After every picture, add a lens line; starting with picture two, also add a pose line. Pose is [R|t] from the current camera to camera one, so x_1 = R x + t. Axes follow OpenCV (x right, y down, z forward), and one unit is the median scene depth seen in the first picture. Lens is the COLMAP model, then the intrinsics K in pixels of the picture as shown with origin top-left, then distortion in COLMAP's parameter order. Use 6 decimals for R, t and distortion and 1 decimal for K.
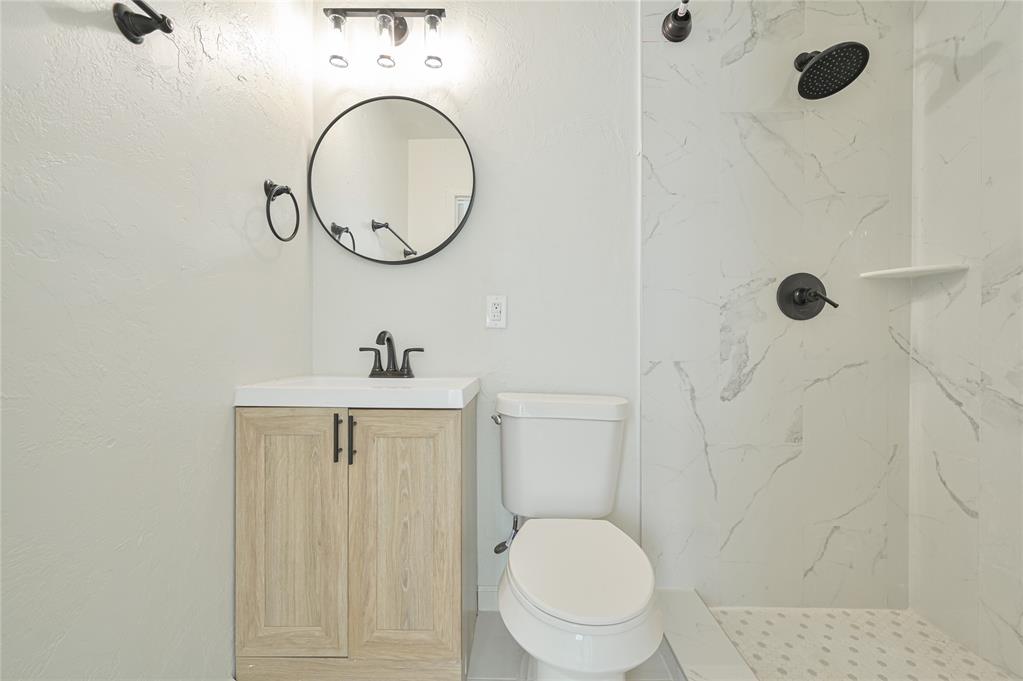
lens RADIAL K [[405.0, 0, 509.0], [0, 405.0, 343.7], [0, 0, 1]] dist [-0.000612, -0.000470]
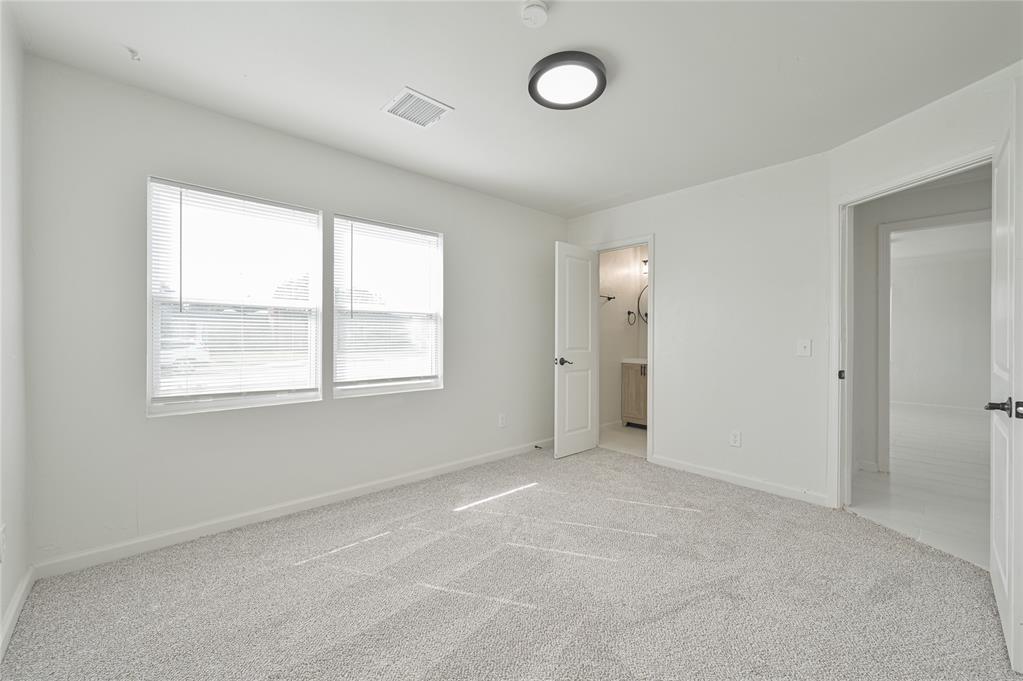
lens RADIAL K [[405.0, 0, 516.6], [0, 405.0, 347.2], [0, 0, 1]] dist [-0.000612, -0.000470]
pose [[0.701456, 0.012768, -0.712598, 1.712551], [-0.008072, 0.999918, 0.009970, -0.064154], [0.712667, -0.001241, 0.701502, -2.992206]]
